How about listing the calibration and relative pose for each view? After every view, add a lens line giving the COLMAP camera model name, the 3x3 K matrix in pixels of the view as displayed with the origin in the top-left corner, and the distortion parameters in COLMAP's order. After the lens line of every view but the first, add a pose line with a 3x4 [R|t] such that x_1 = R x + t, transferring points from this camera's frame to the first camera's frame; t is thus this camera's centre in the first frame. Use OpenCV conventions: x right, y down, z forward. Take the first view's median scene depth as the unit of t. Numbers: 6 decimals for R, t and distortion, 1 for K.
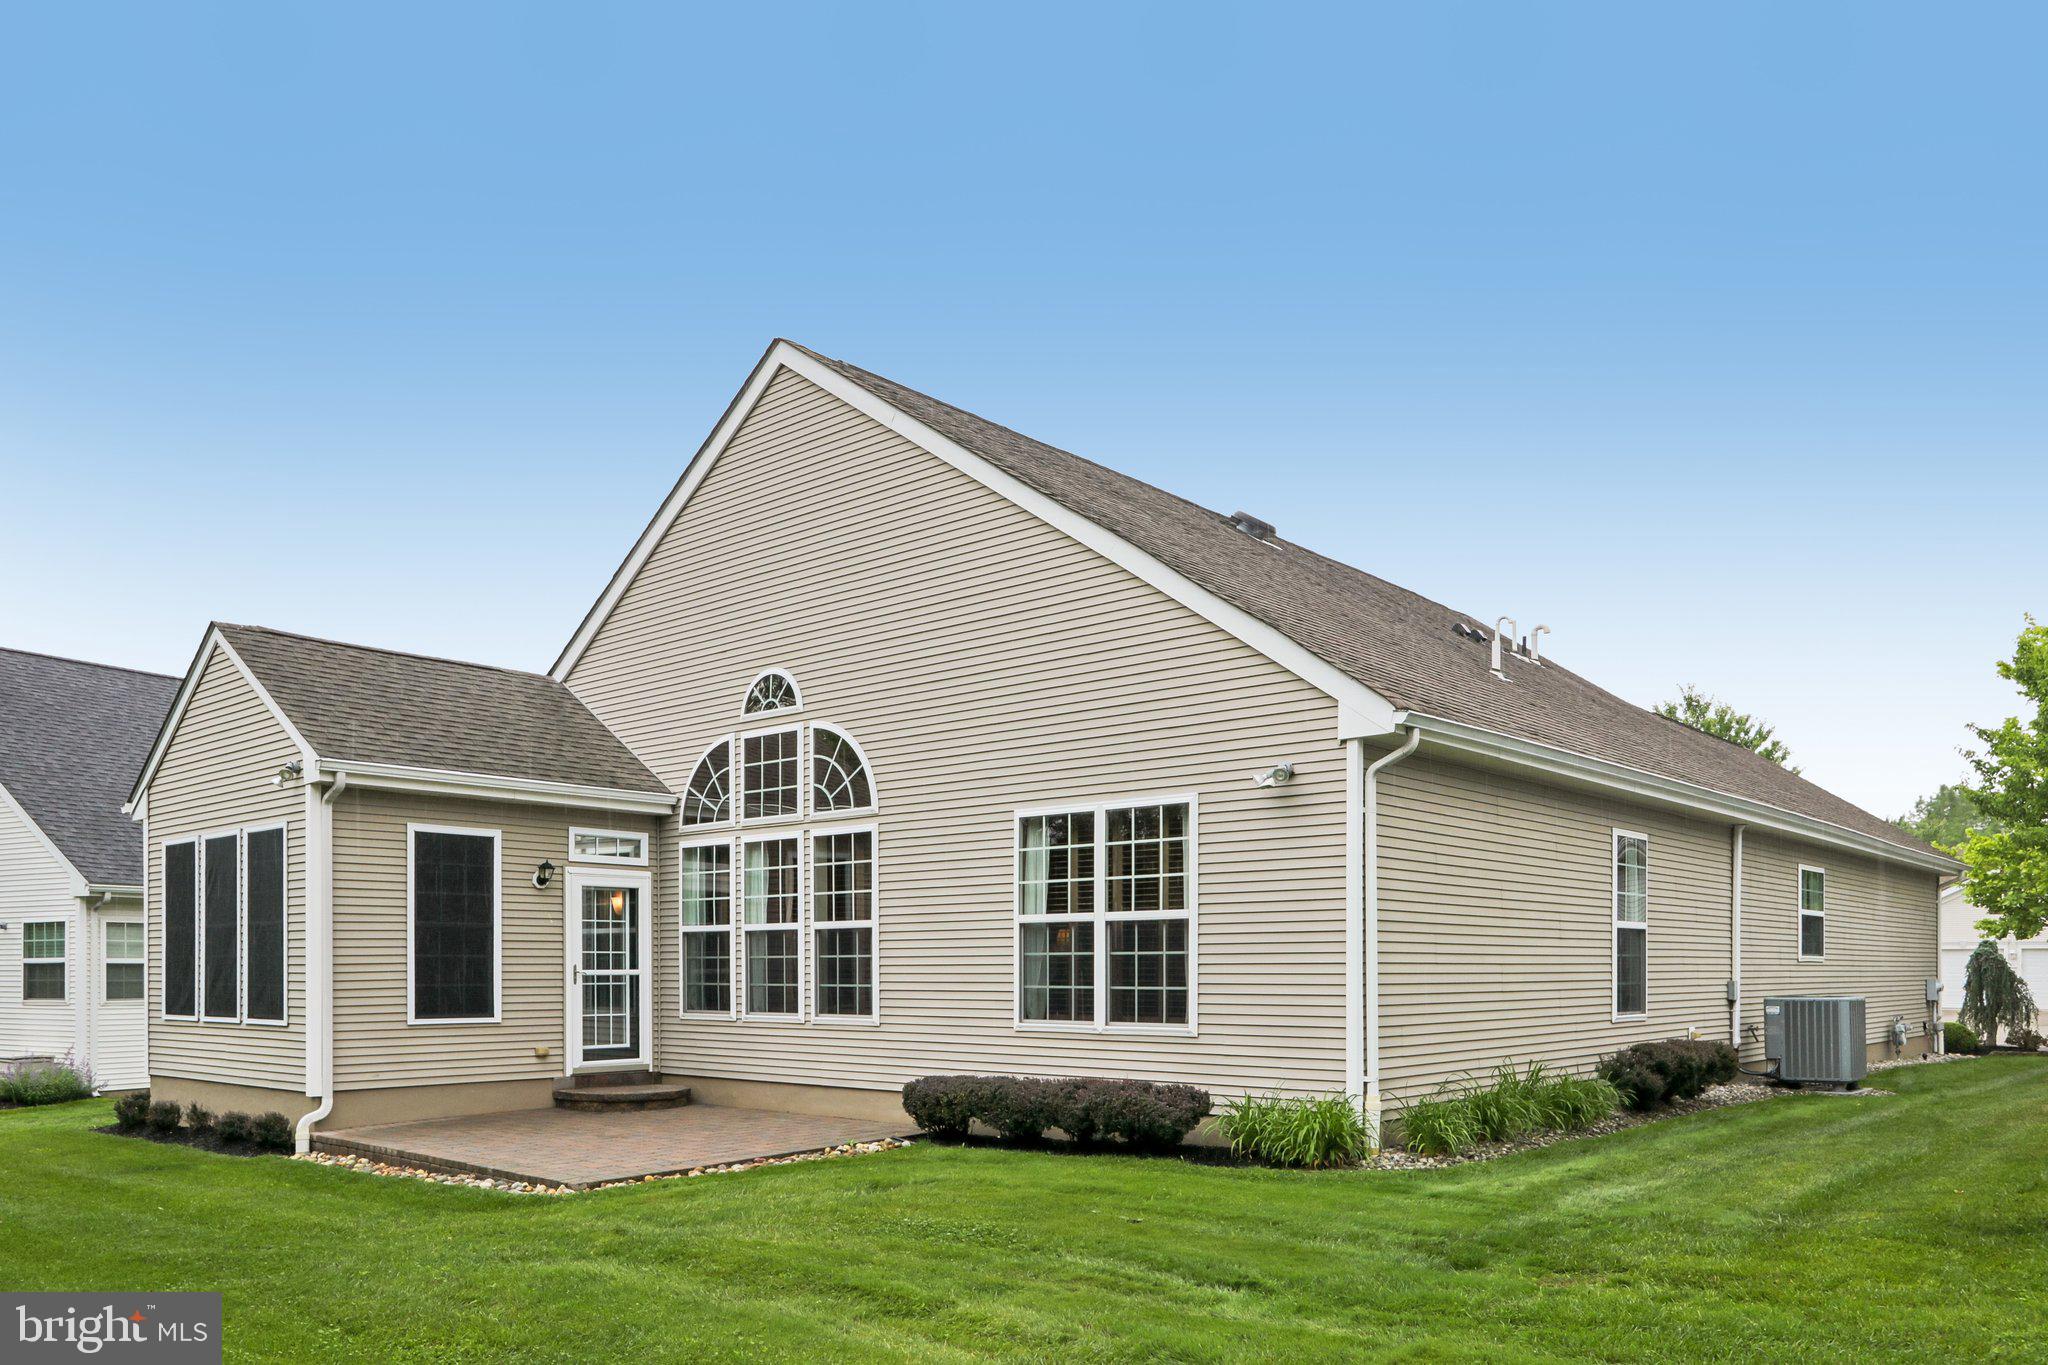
lens RADIAL K [[1565.7, 0, 1020.3], [0, 1565.7, 958.2], [0, 0, 1]] dist [-0.006393, -0.002829]
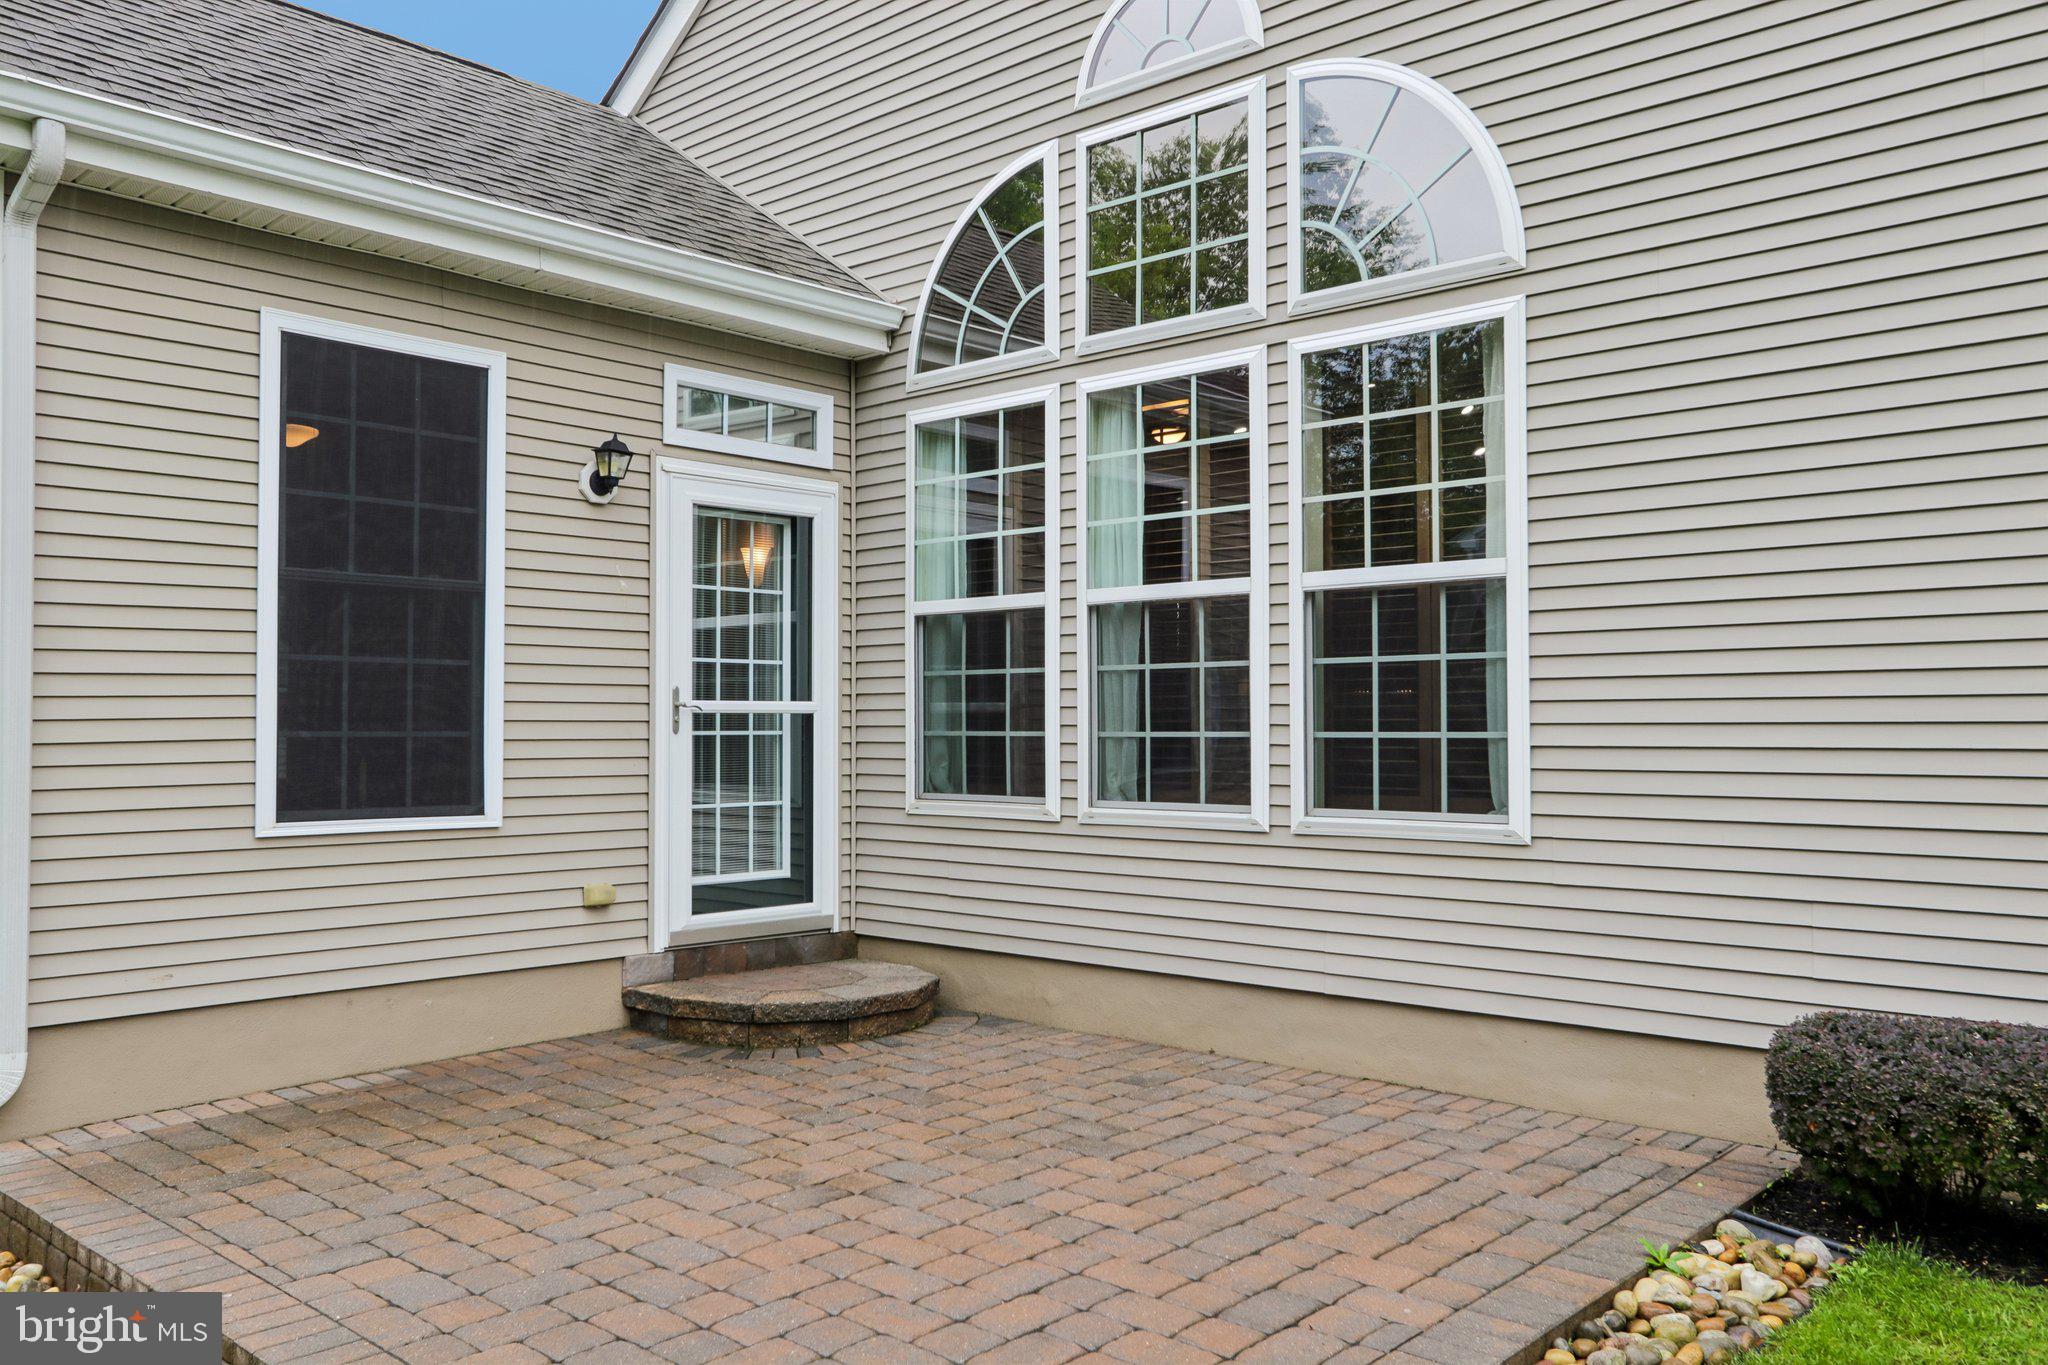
lens RADIAL K [[1668.0, 0, 1032.9], [0, 1668.0, 664.2], [0, 0, 1]] dist [-0.004361, 0.013326]
pose [[0.999936, 0.000614, -0.011283, -0.183711], [-0.000966, 0.999514, -0.031165, 0.011983], [0.011259, 0.031174, 0.999451, 0.552166]]
